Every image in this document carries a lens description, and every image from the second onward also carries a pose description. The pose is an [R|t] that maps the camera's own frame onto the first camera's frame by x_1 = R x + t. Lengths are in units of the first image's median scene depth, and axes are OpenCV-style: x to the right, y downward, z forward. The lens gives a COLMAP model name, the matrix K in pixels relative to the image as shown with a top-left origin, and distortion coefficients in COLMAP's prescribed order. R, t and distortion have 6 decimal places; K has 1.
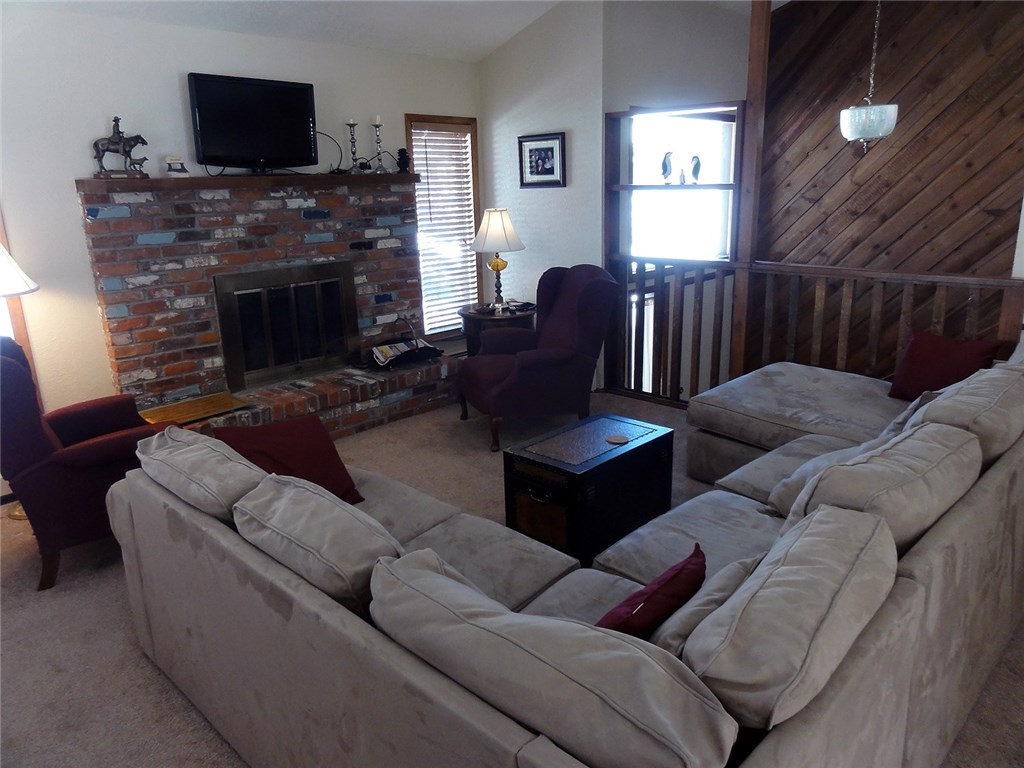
lens RADIAL K [[729.0, 0, 514.7], [0, 729.0, 383.0], [0, 0, 1]] dist [0.000466, 0.000929]
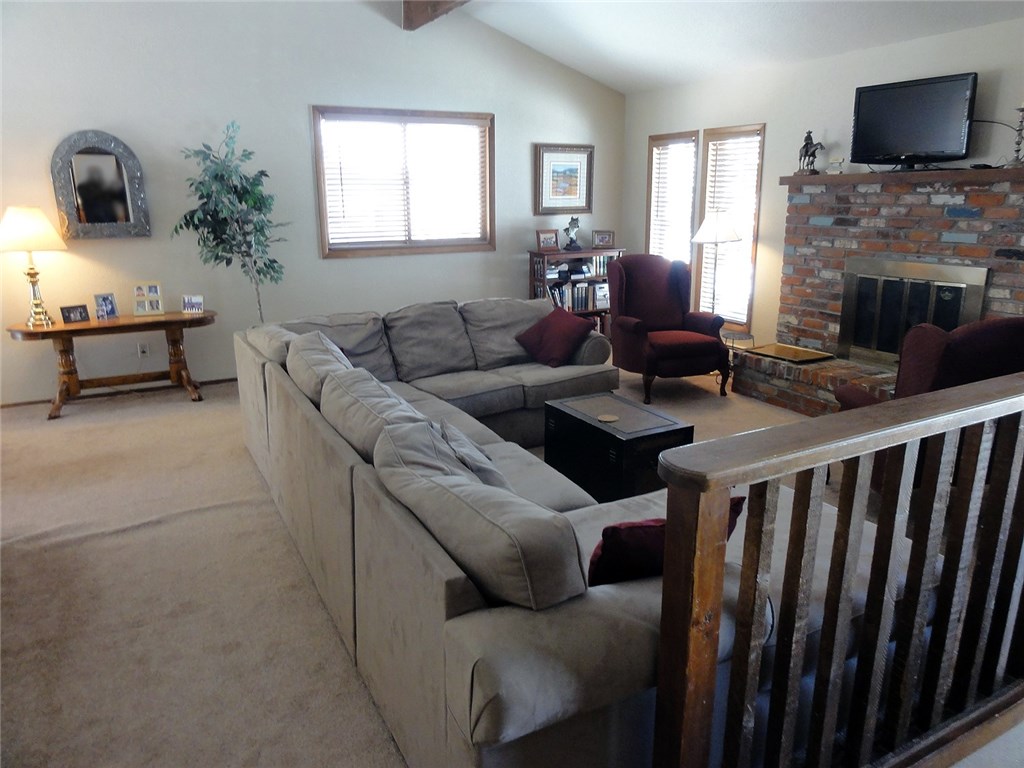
lens RADIAL K [[729.0, 0, 513.9], [0, 729.0, 384.0], [0, 0, 1]] dist [0.000466, 0.000929]
pose [[-0.300888, 0.265689, -0.915902, 0.891796], [-0.246006, 0.906279, 0.343714, -0.233684], [0.921384, 0.328737, -0.207327, 0.813049]]
